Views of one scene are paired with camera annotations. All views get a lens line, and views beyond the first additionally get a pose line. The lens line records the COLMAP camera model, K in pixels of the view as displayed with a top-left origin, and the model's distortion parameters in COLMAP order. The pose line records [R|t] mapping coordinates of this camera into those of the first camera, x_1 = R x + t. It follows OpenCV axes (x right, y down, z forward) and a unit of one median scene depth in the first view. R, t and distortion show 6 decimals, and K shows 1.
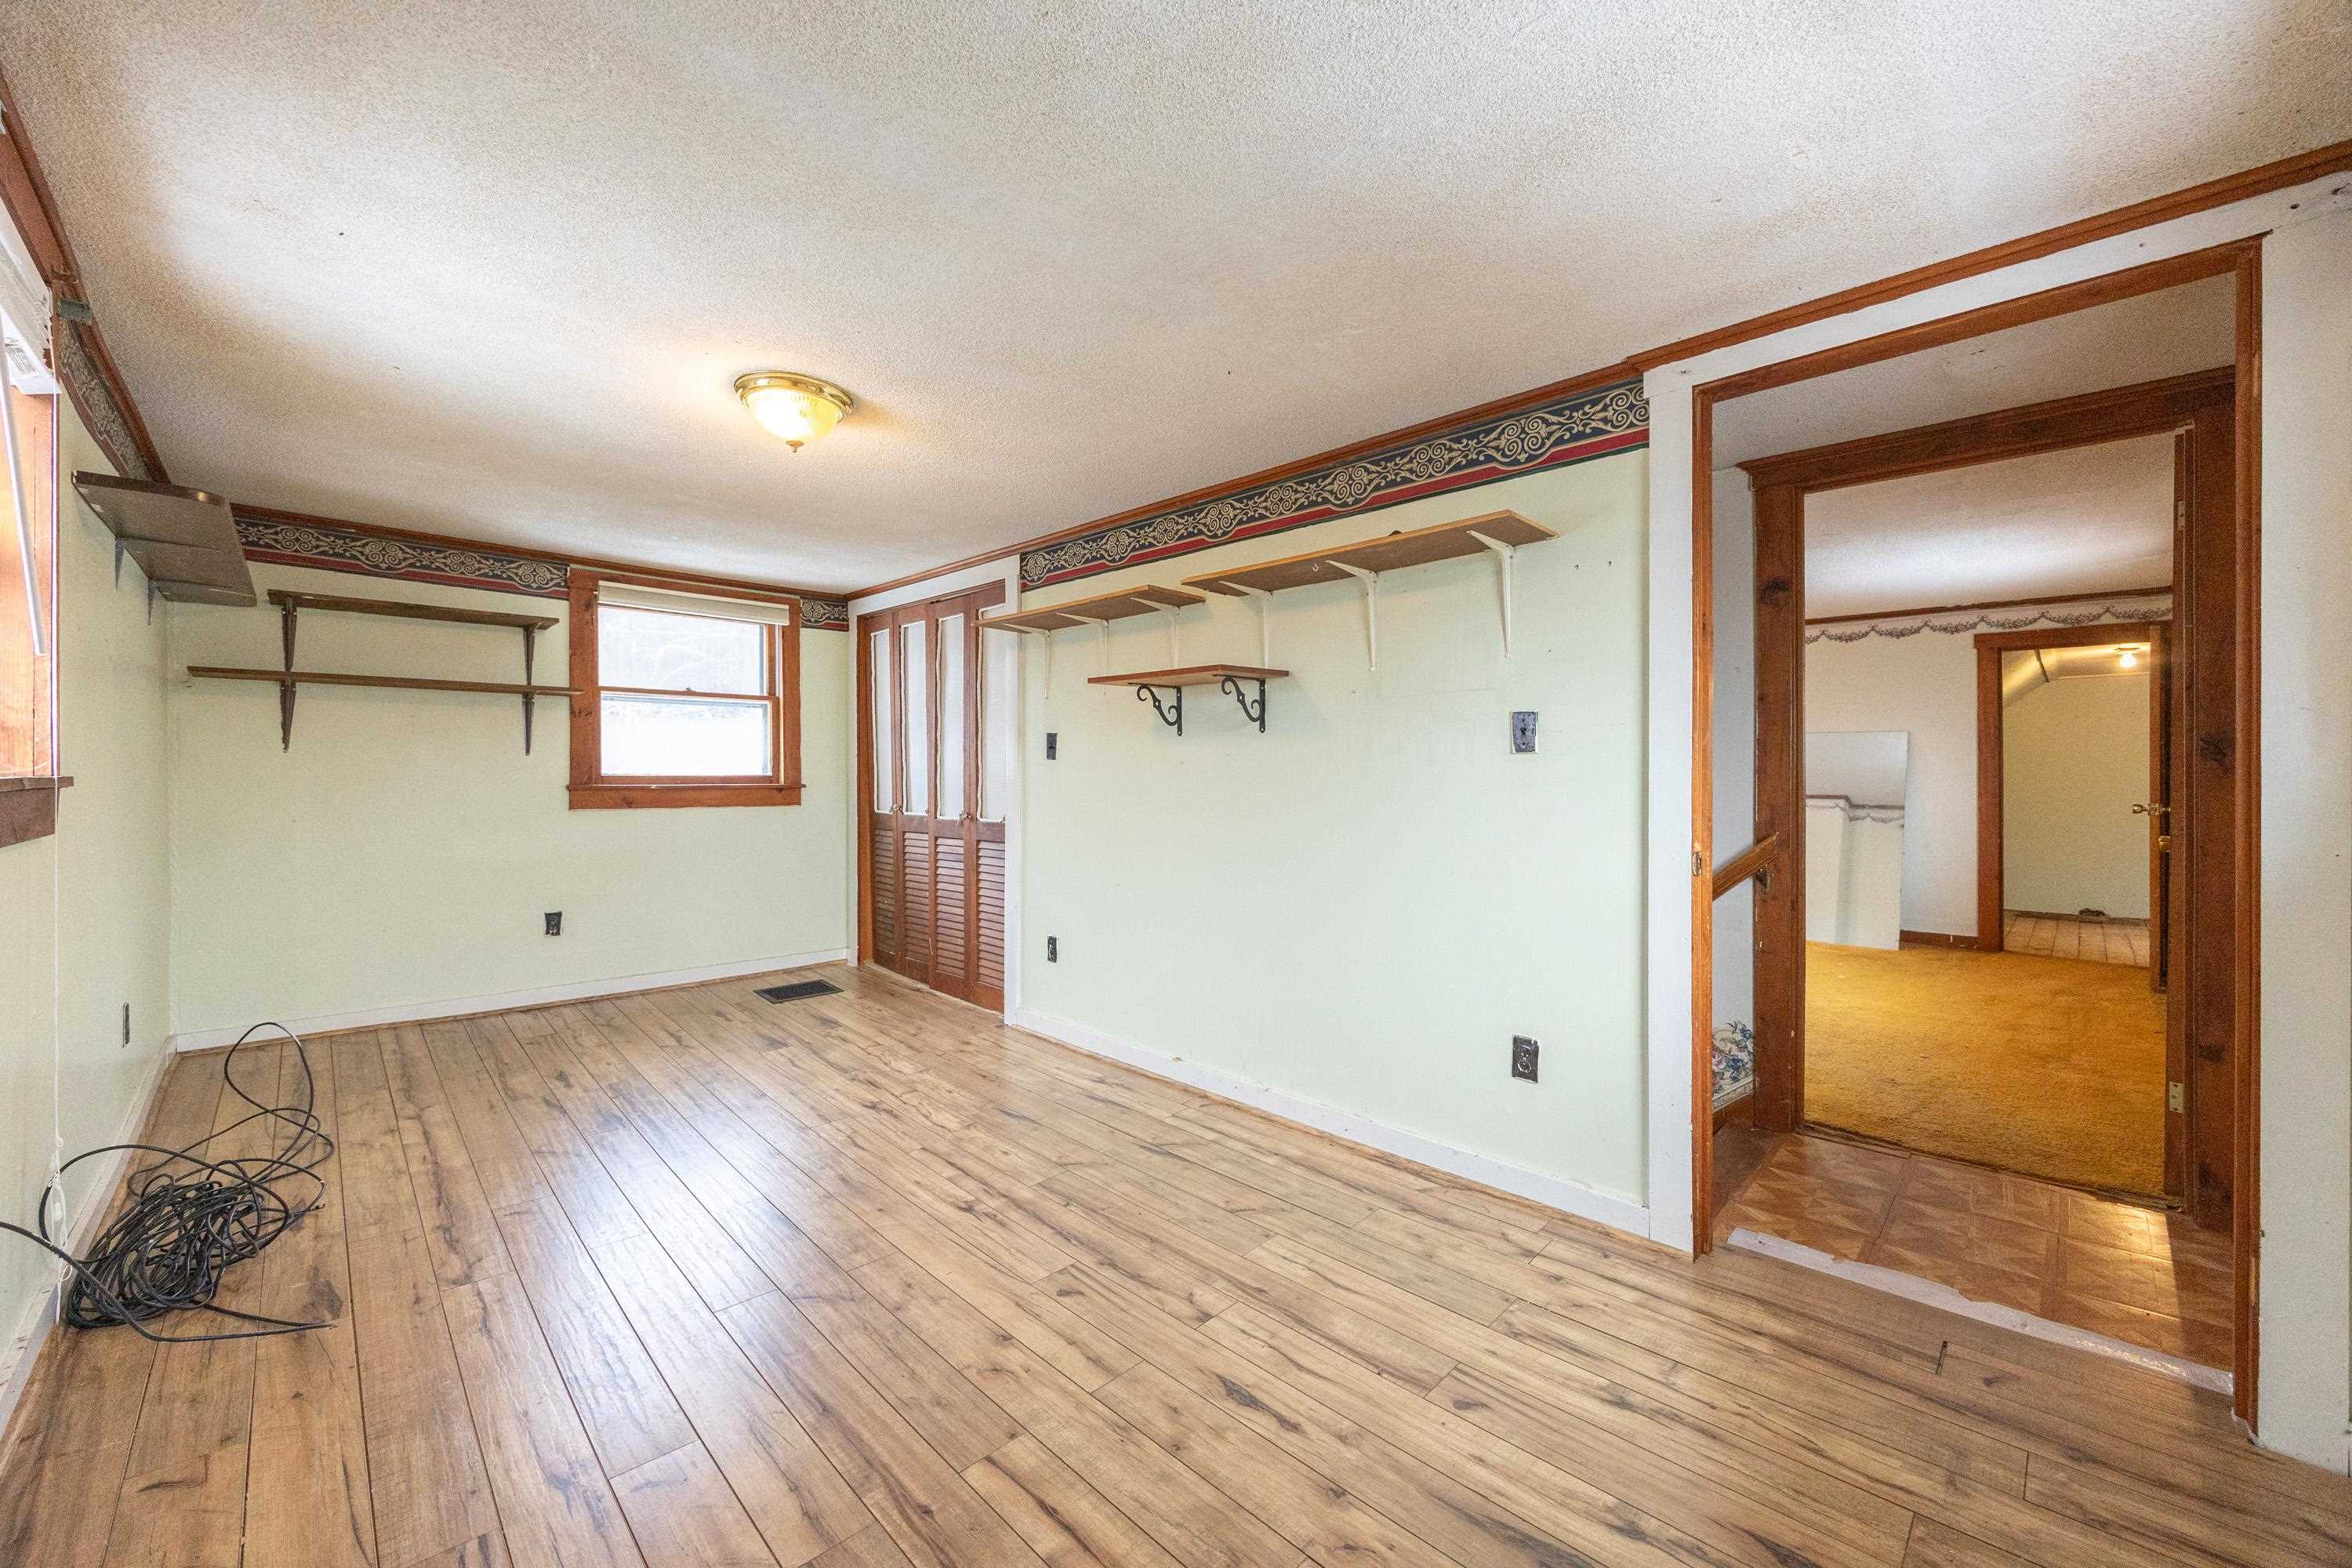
lens RADIAL K [[913.3, 0, 1176.0], [0, 913.3, 784.0], [0, 0, 1]] dist [-0.047148, 0.006229]
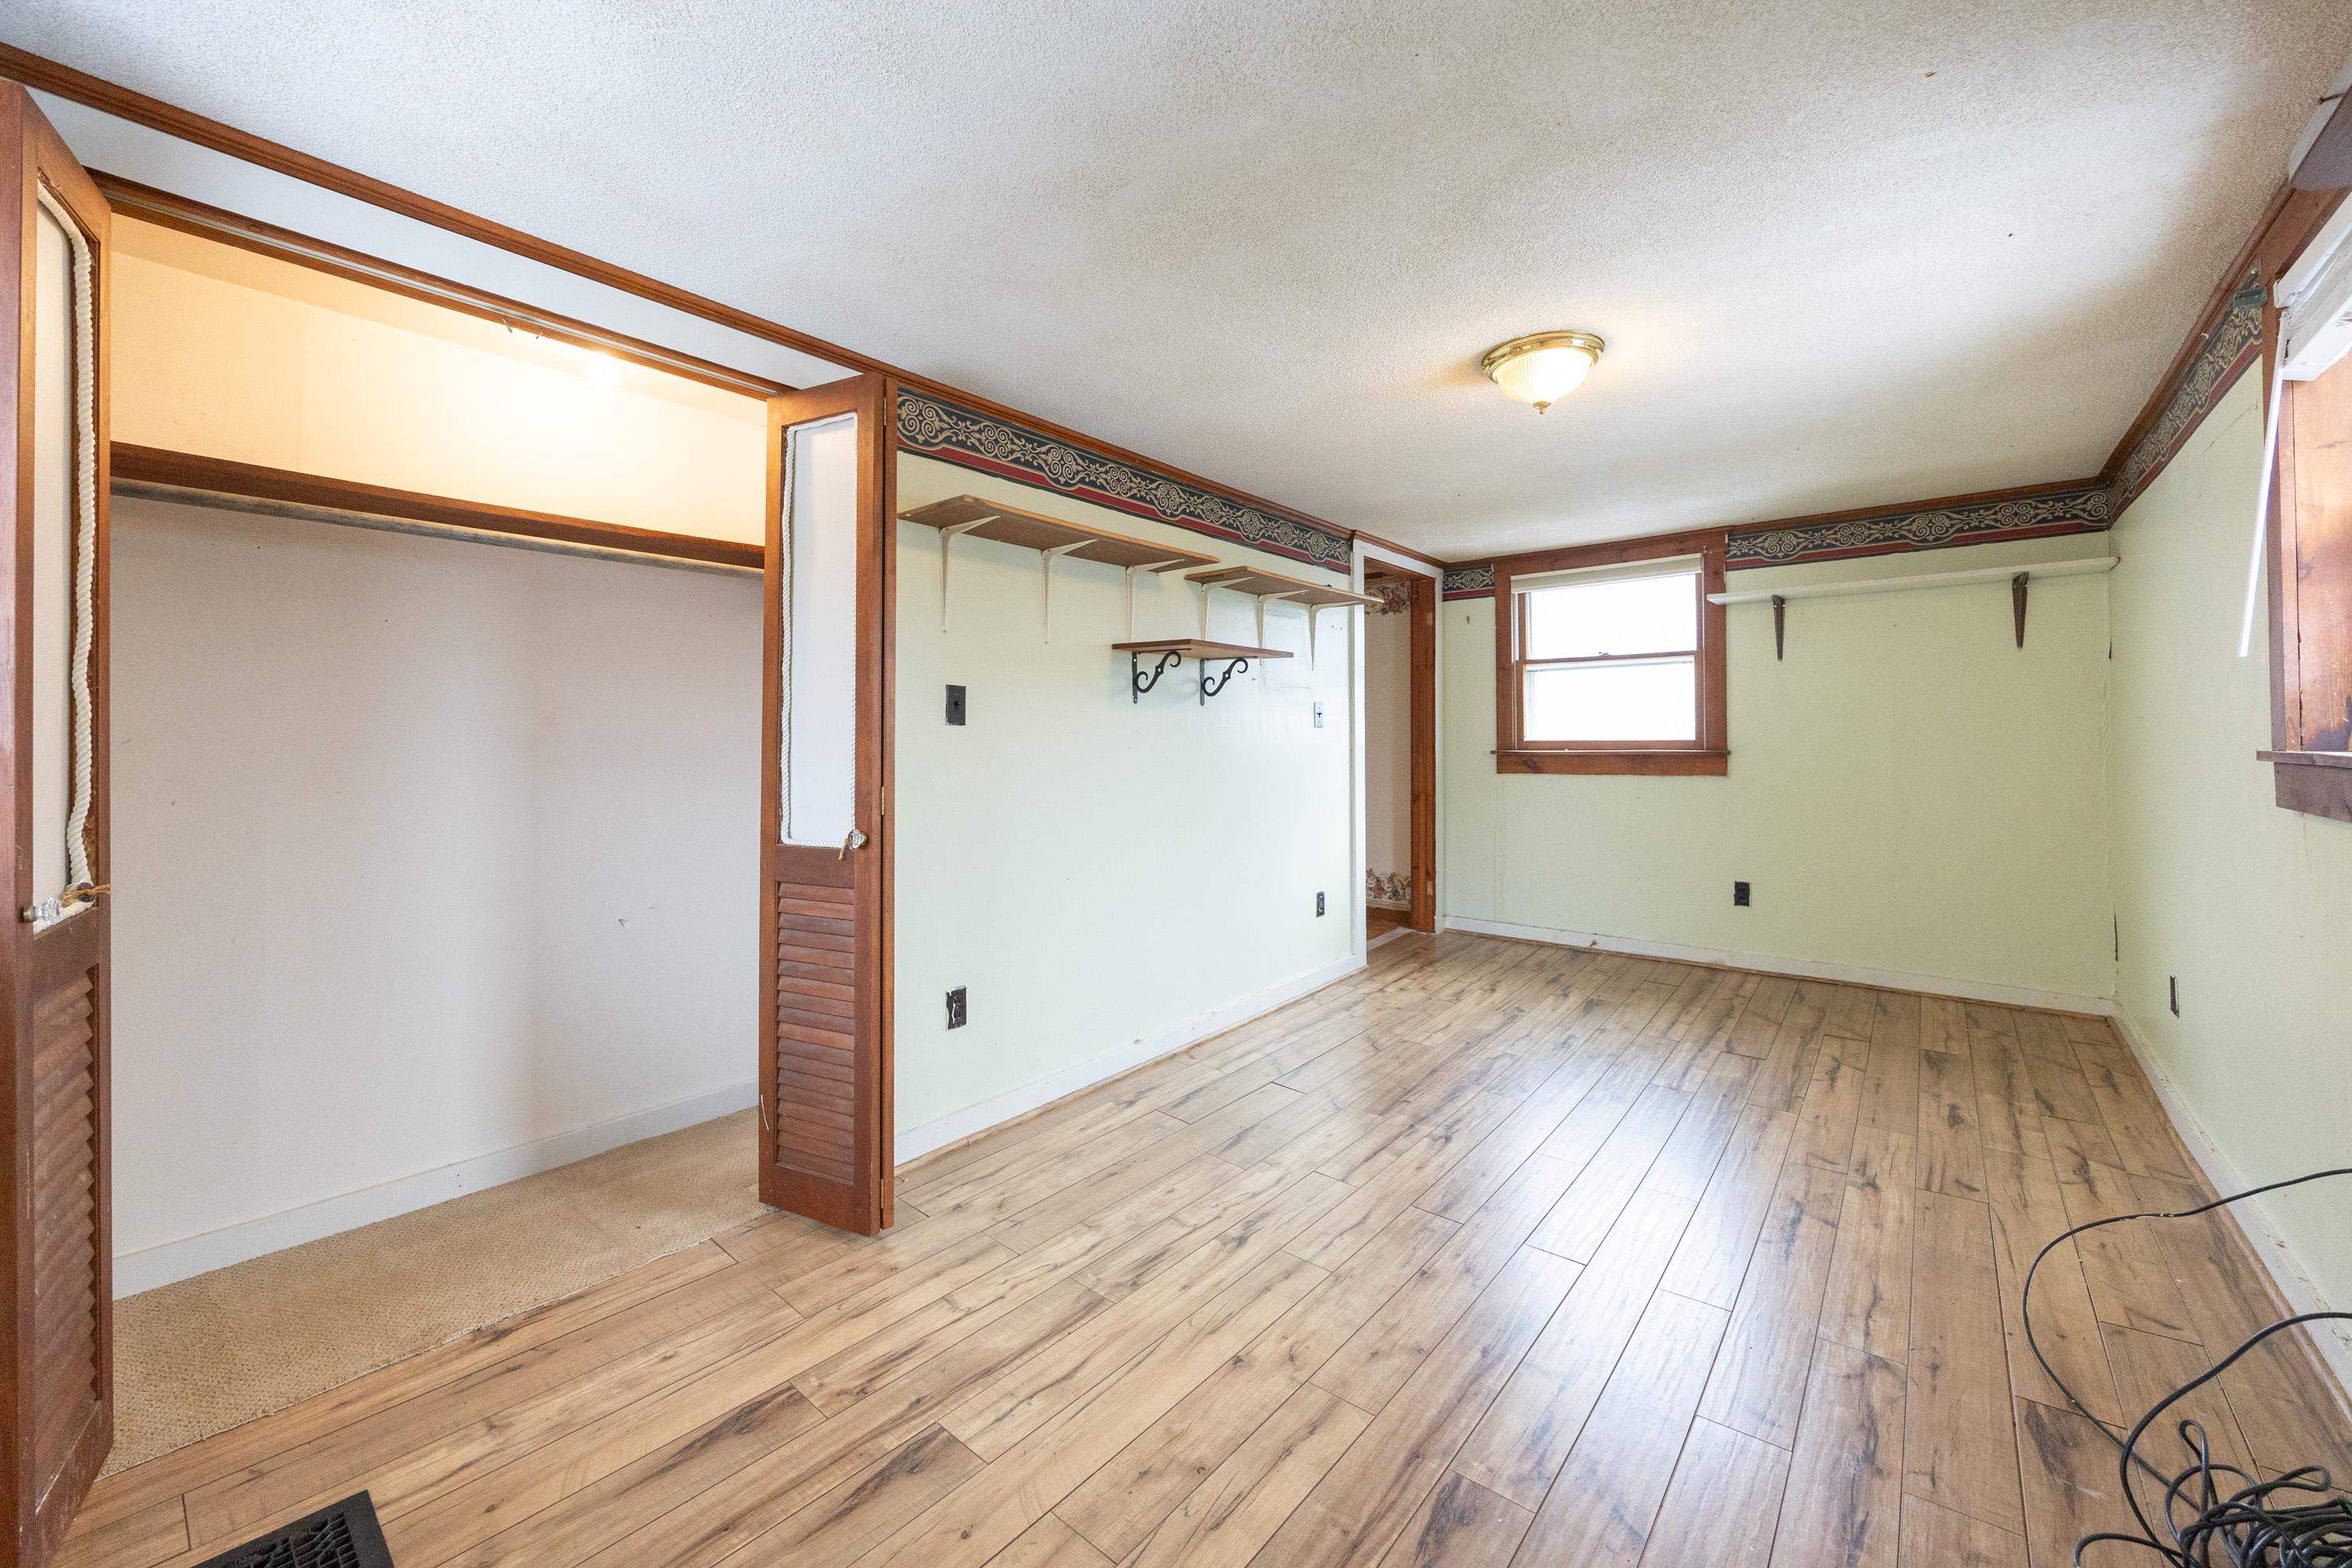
lens RADIAL K [[912.5, 0, 1213.7], [0, 912.5, 730.9], [0, 0, 1]] dist [0.000107, -0.000345]
pose [[-0.125149, -0.008294, 0.992103, -1.016233], [0.008147, 0.999923, 0.009387, -0.033253], [-0.992105, 0.009257, -0.125072, 1.104124]]
